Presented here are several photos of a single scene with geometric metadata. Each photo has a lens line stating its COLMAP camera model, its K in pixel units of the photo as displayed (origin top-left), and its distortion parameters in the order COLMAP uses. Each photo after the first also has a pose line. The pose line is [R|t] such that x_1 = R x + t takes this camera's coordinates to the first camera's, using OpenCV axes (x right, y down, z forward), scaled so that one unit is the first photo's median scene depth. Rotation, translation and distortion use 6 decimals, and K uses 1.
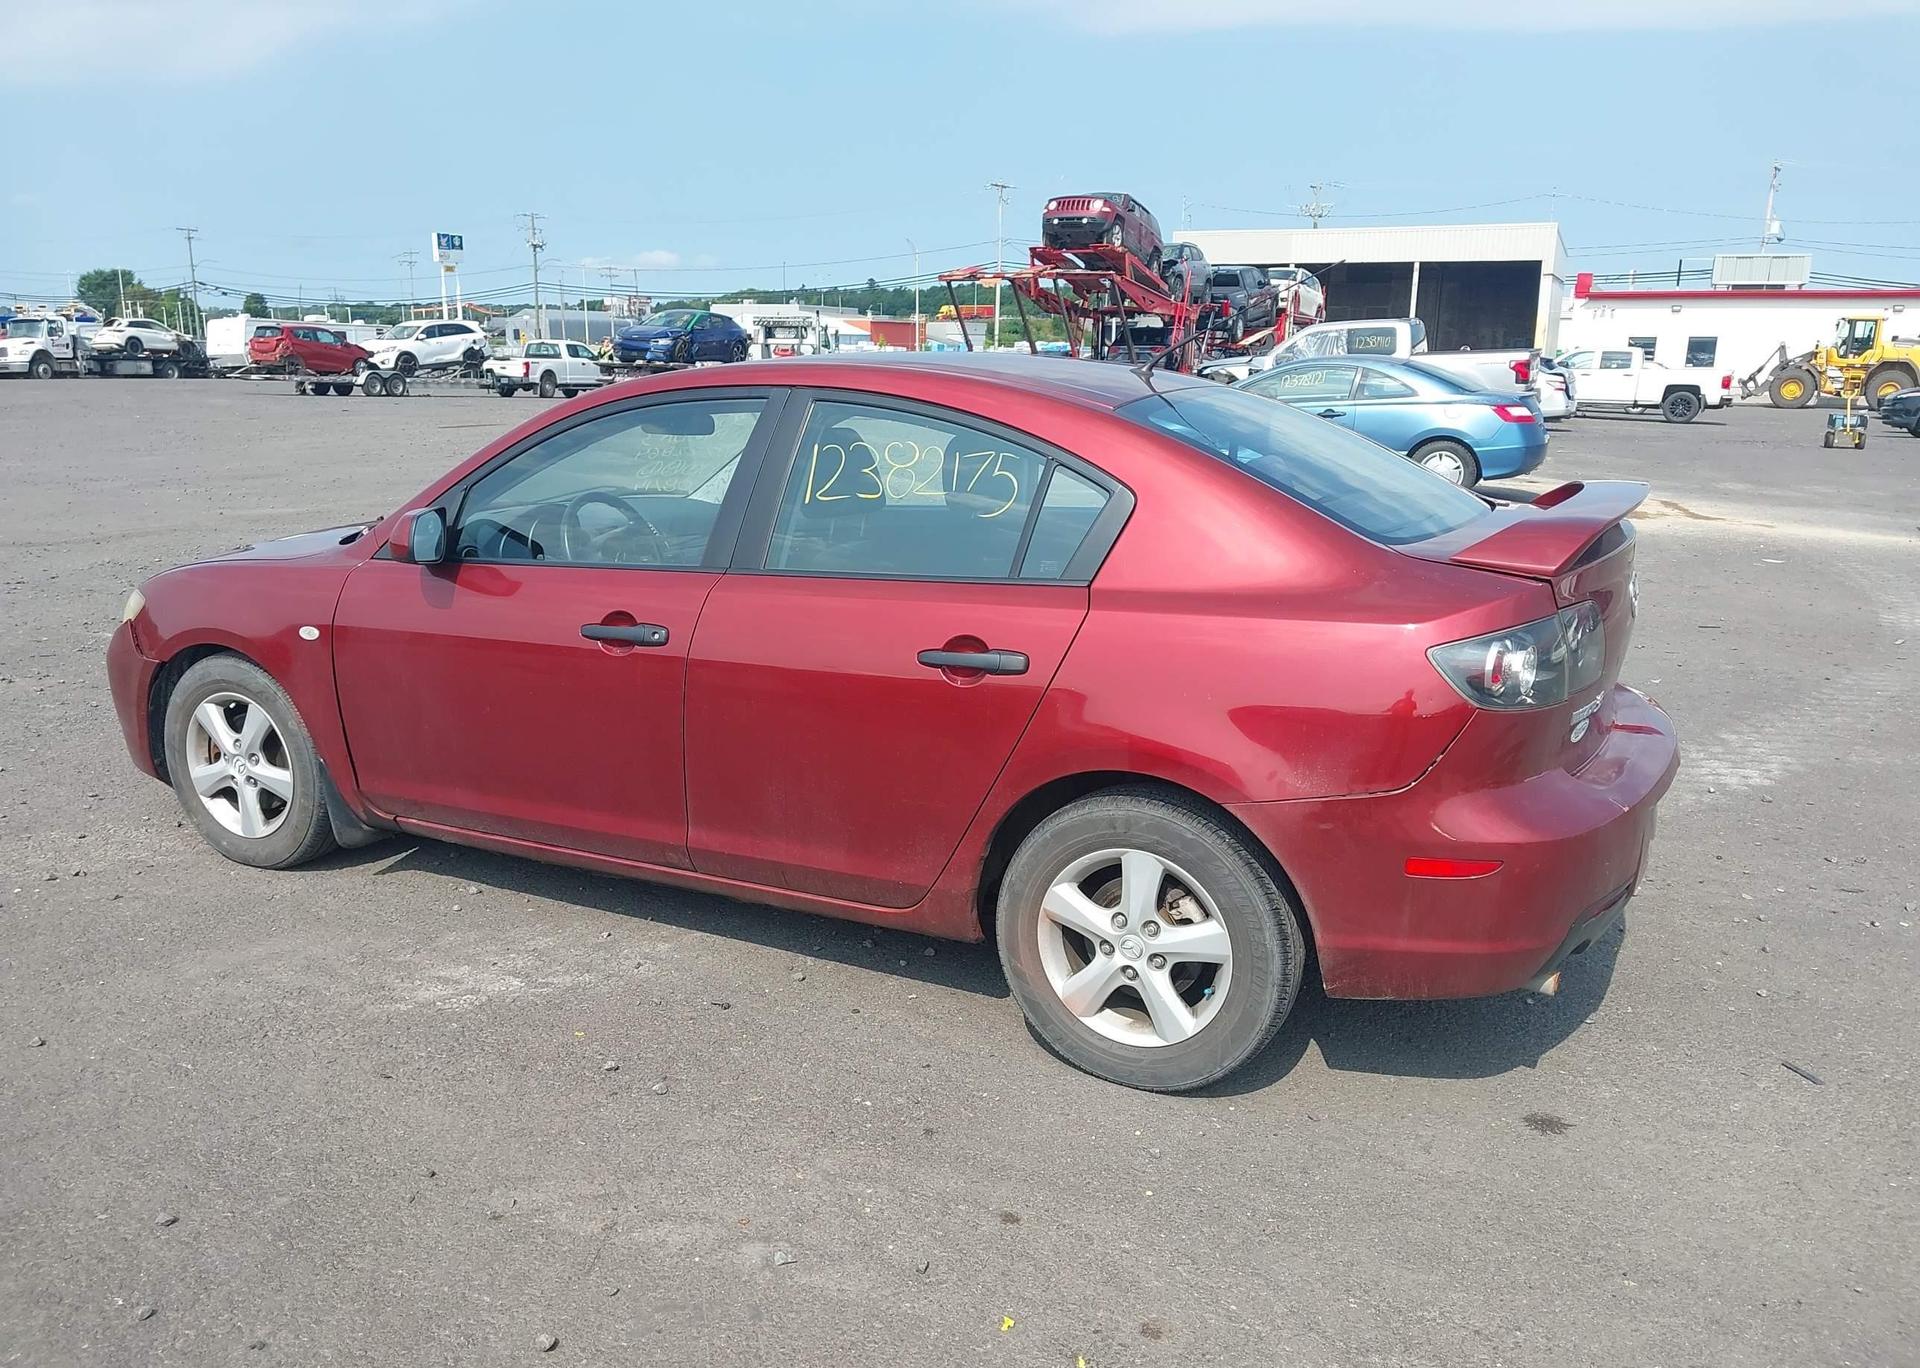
lens RADIAL K [[1511.9, 0, 945.3], [0, 1511.9, 741.6], [0, 0, 1]] dist [0.033348, -0.034082]
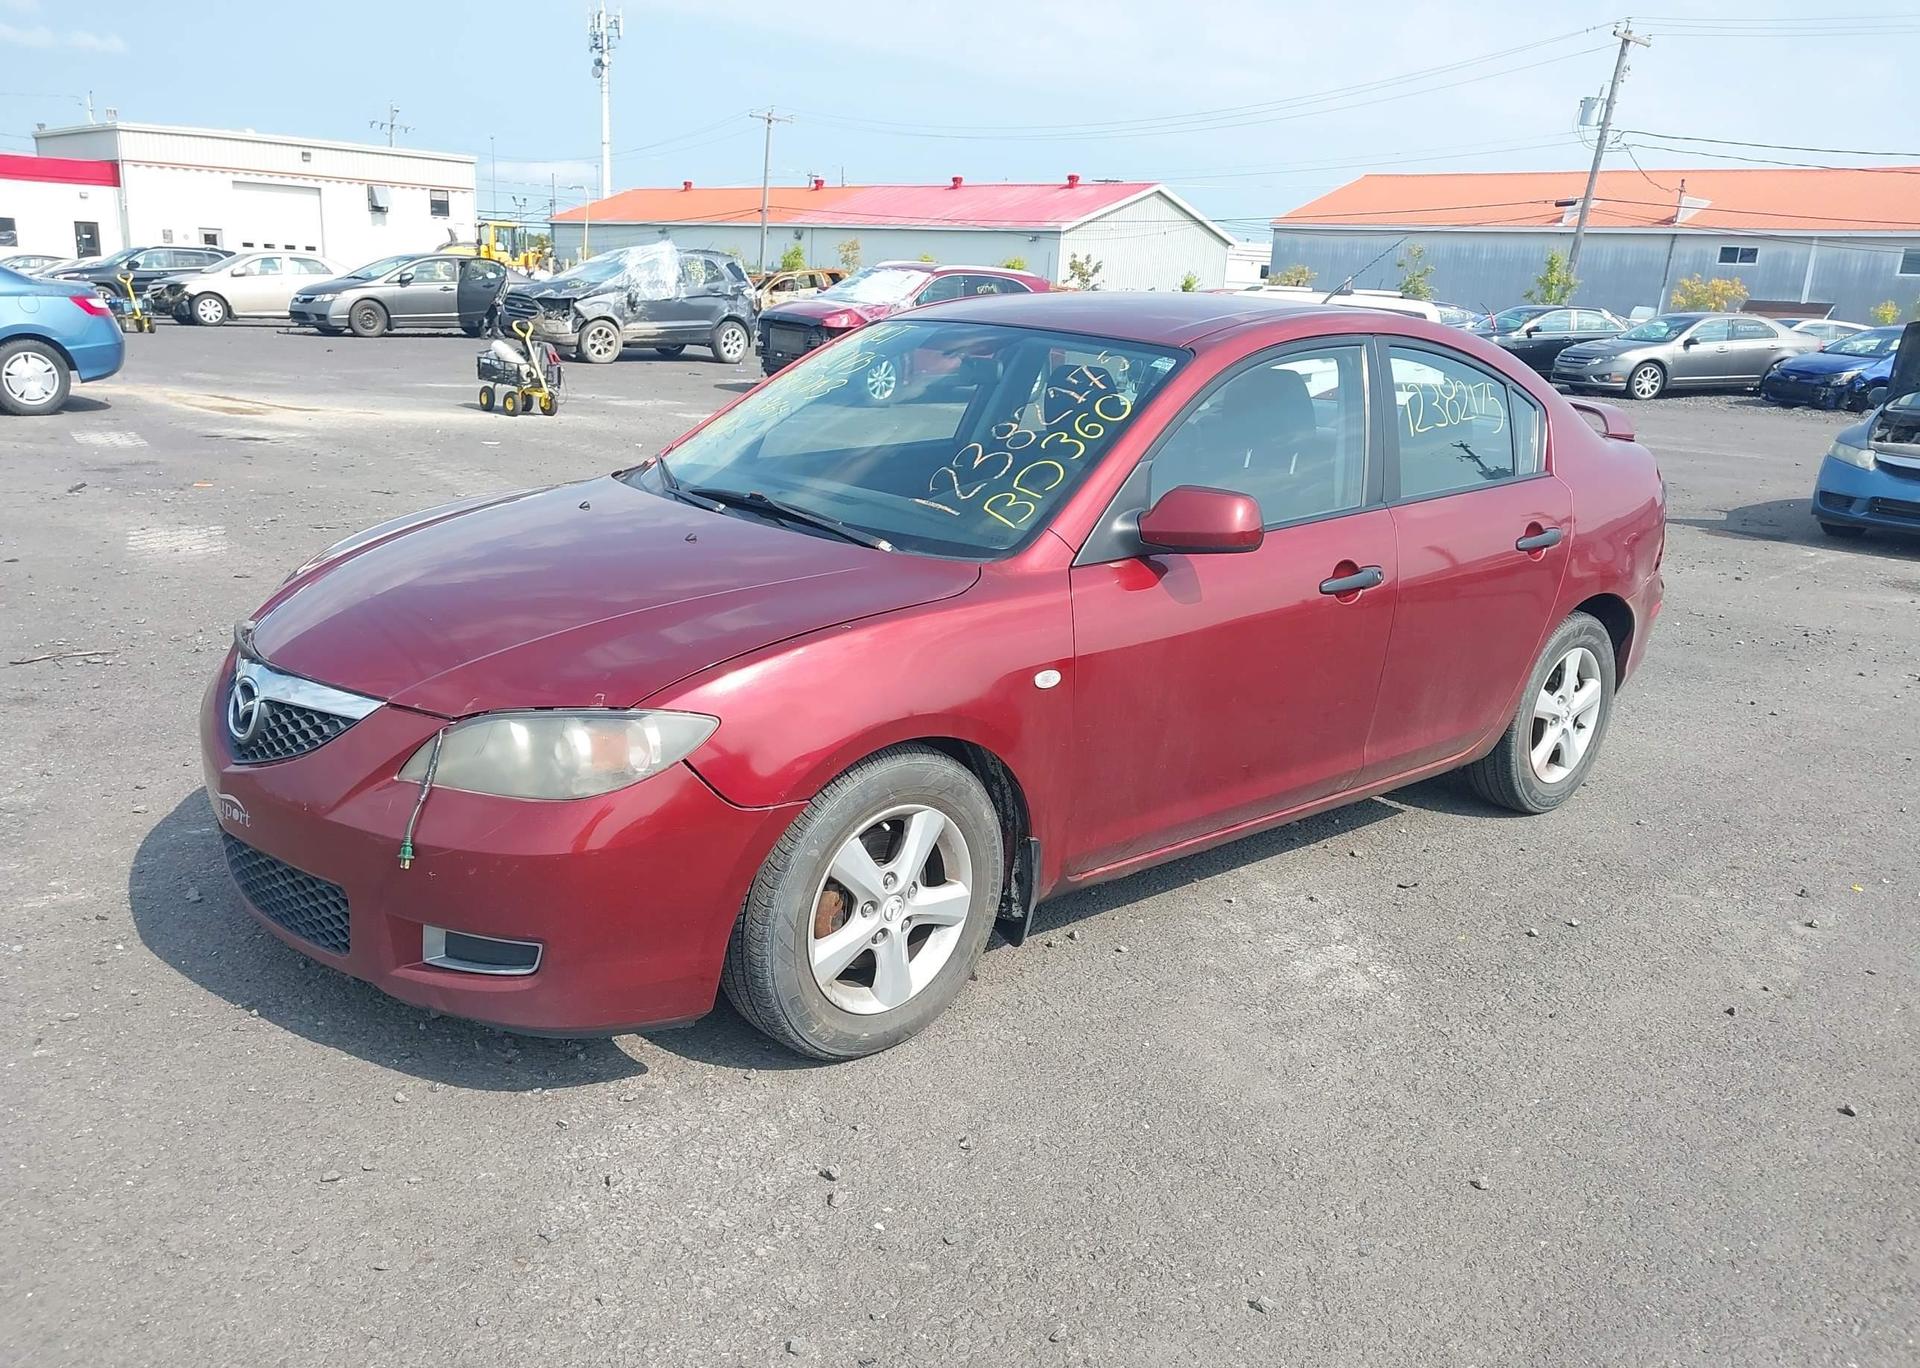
lens RADIAL K [[1552.1, 0, 960.0], [0, 1552.1, 684.0], [0, 0, 1]] dist [0.031707, -0.046574]
pose [[0.339481, -0.226683, 0.912890, -0.162598], [0.191444, 0.966863, 0.168892, -0.029500], [-0.920924, 0.117432, 0.371629, 0.108935]]
